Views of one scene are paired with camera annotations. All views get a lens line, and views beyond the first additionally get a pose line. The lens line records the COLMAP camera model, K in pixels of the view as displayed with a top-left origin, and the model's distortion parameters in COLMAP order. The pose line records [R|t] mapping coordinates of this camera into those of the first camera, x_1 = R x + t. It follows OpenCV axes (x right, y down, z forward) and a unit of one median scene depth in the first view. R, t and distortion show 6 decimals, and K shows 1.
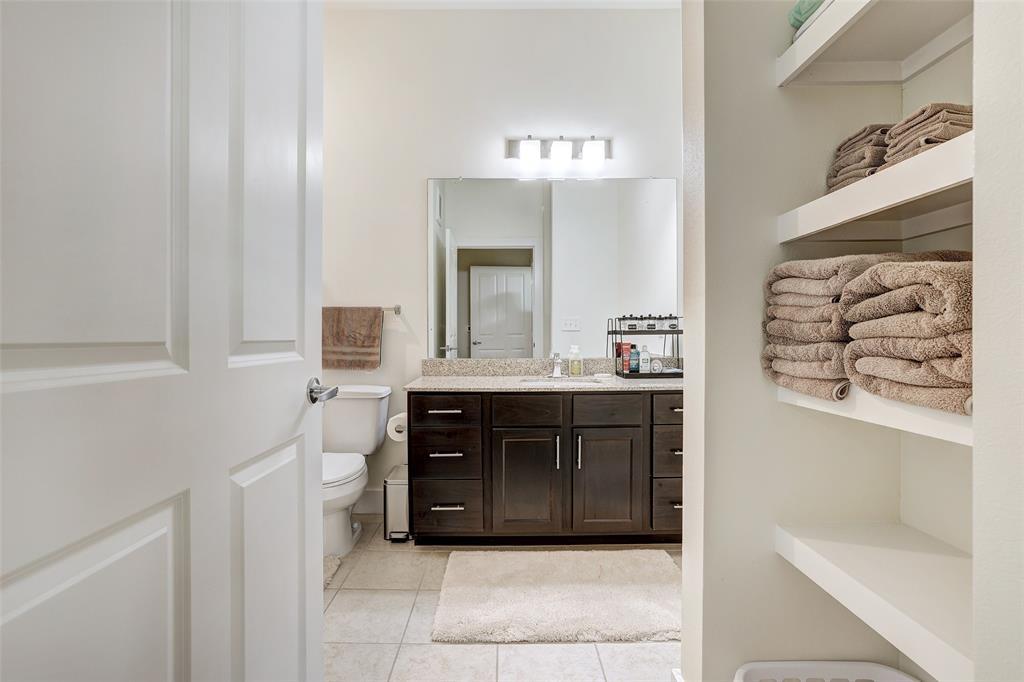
lens RADIAL K [[415.6, 0, 511.1], [0, 415.6, 334.6], [0, 0, 1]] dist [0.000293, 0.000069]
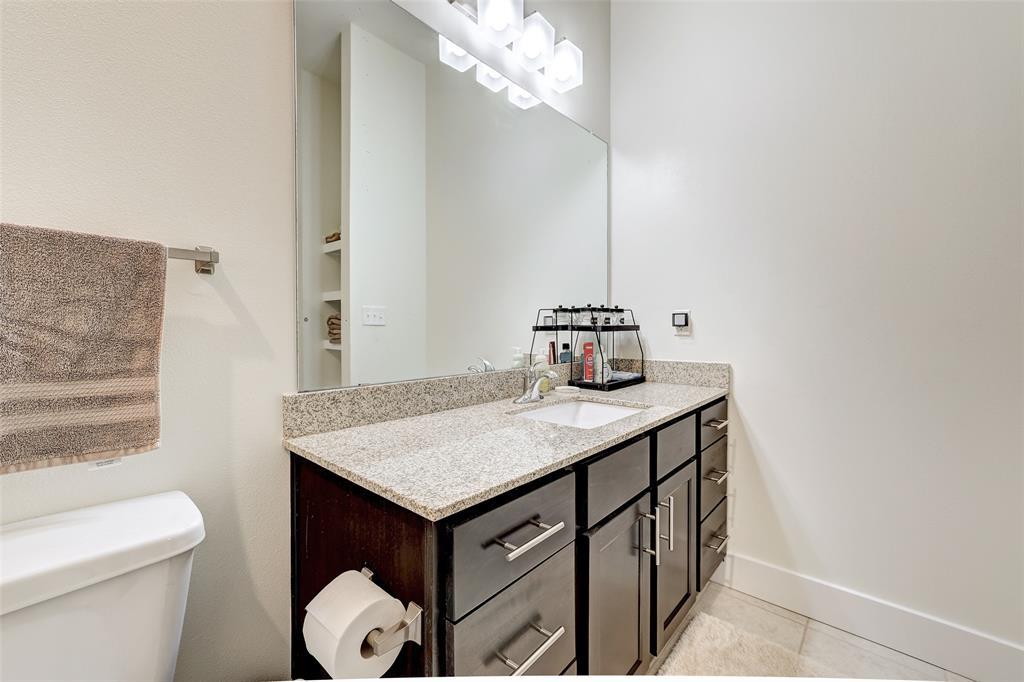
lens RADIAL K [[415.6, 0, 511.1], [0, 415.6, 334.6], [0, 0, 1]] dist [0.000293, 0.000069]
pose [[0.664547, -0.009160, 0.747191, -0.369298], [0.002378, 0.999946, 0.010144, -0.001629], [-0.747243, -0.004964, 0.664532, 0.597277]]
